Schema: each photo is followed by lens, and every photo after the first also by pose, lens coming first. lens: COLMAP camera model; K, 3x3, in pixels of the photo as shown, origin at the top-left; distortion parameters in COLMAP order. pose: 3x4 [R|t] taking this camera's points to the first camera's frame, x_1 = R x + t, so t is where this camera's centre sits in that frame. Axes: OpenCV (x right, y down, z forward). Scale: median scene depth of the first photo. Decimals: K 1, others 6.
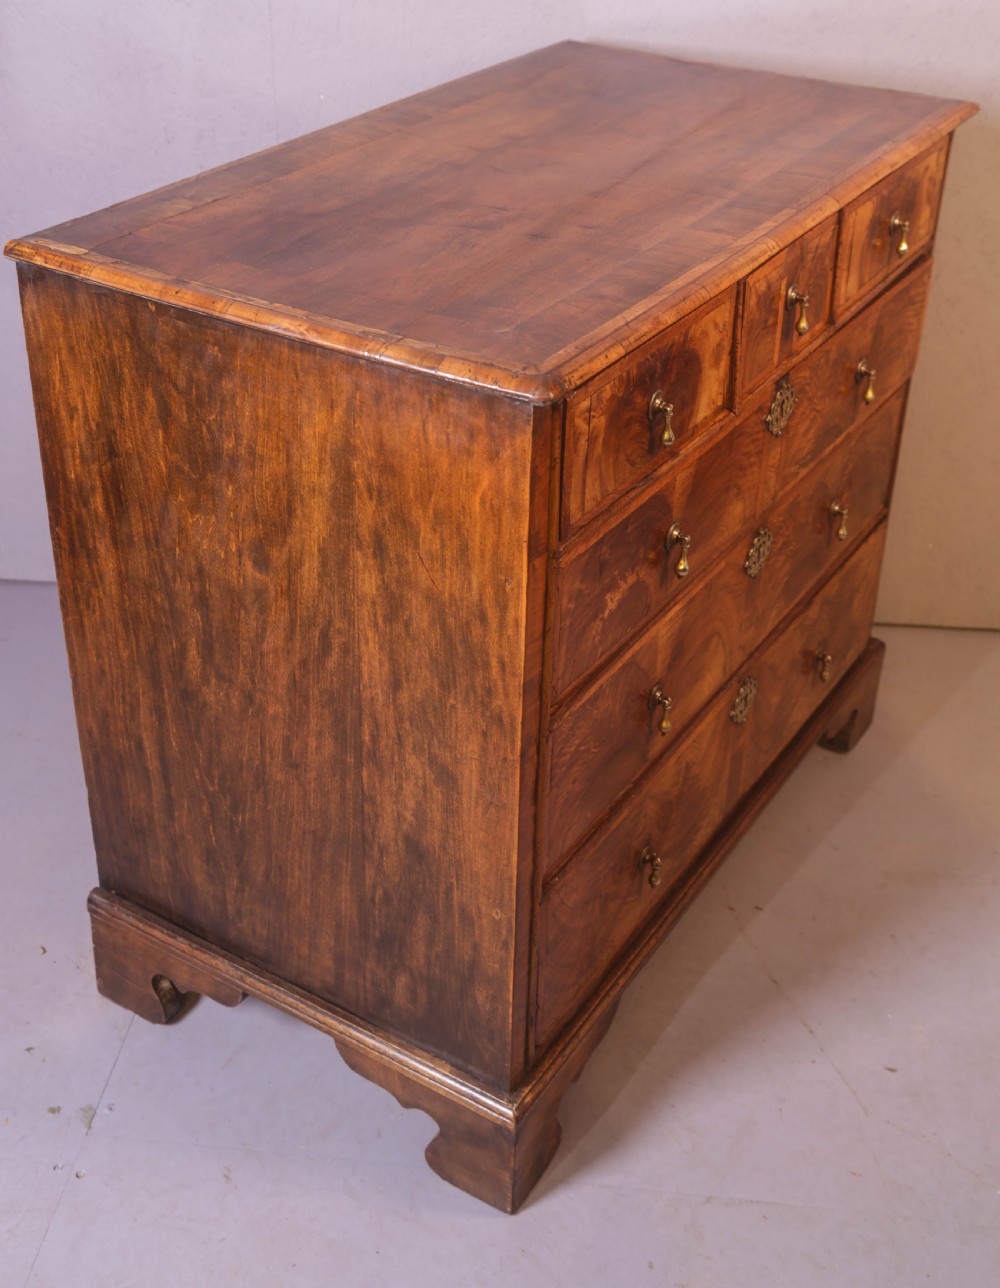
lens RADIAL K [[1672.7, 0, 497.0], [0, 1672.7, 551.3], [0, 0, 1]] dist [0.008167, 0.030291]
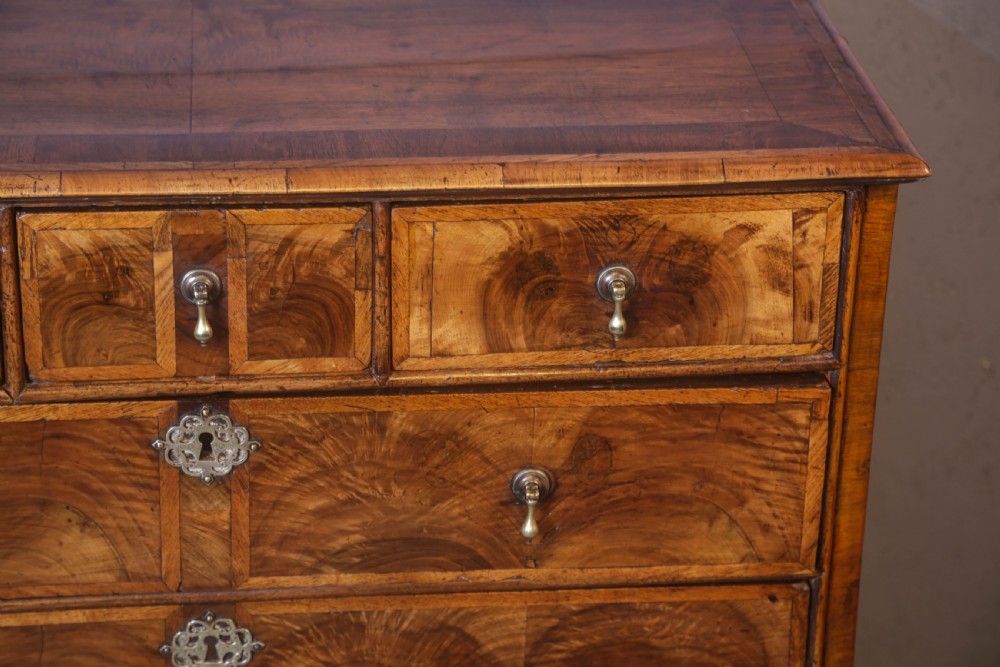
lens RADIAL K [[2772.6, 0, 504.2], [0, 2772.6, 352.7], [0, 0, 1]] dist [0.572408, 0.361607]
pose [[0.609741, 0.335616, -0.718038, 1.116787], [-0.396317, 0.913643, 0.090500, -0.288462], [0.686403, 0.229389, 0.690095, 0.296477]]
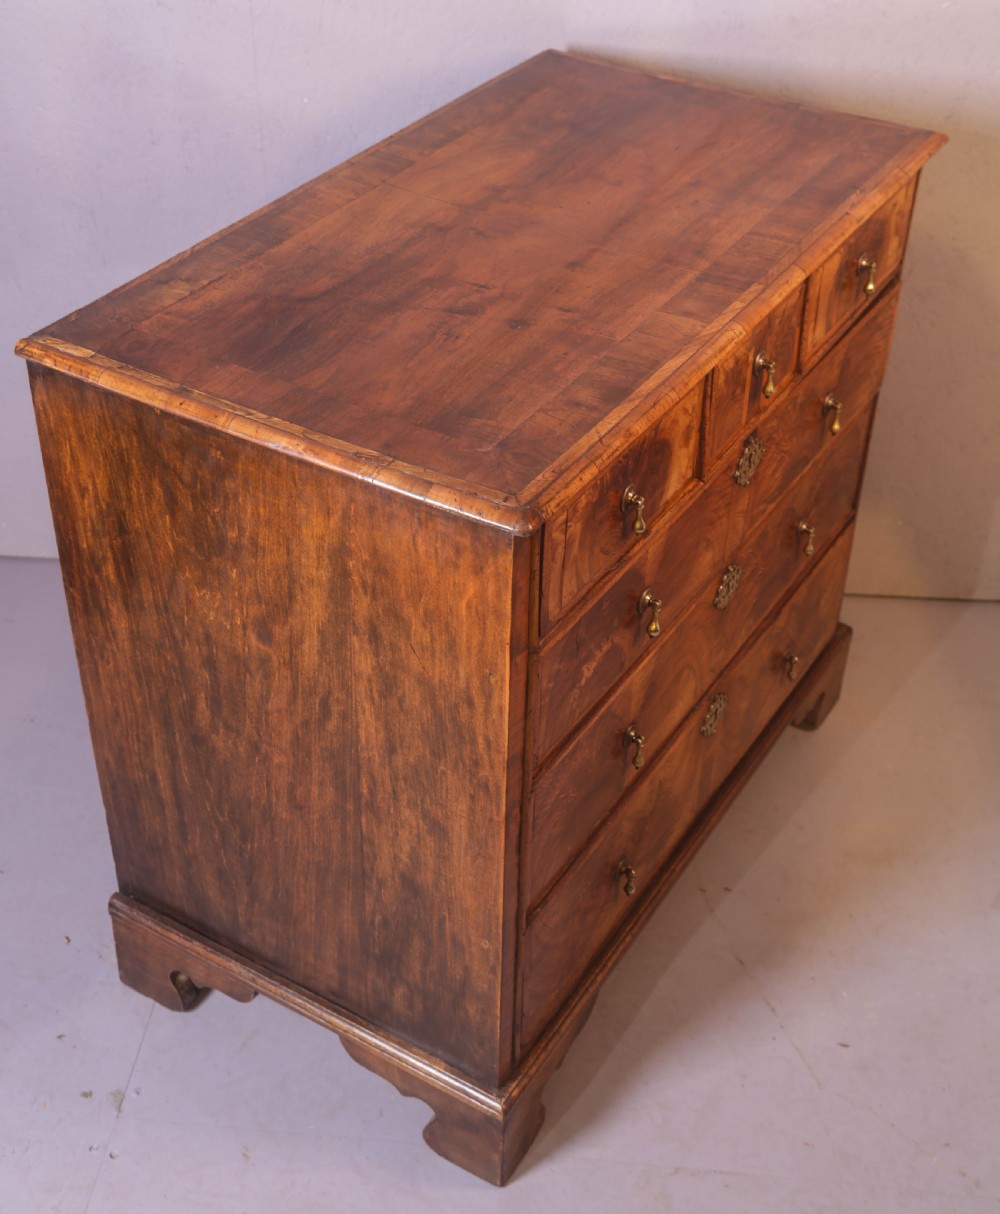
lens RADIAL K [[1705.7, 0, 500.0], [0, 1705.7, 607.0], [0, 0, 1]] dist [0.005824, 0.032157]
pose [[0.999922, -0.009174, 0.008527, 0.001992], [0.008013, 0.991814, 0.127439, -0.140406], [-0.009626, -0.127361, 0.991810, -0.087294]]
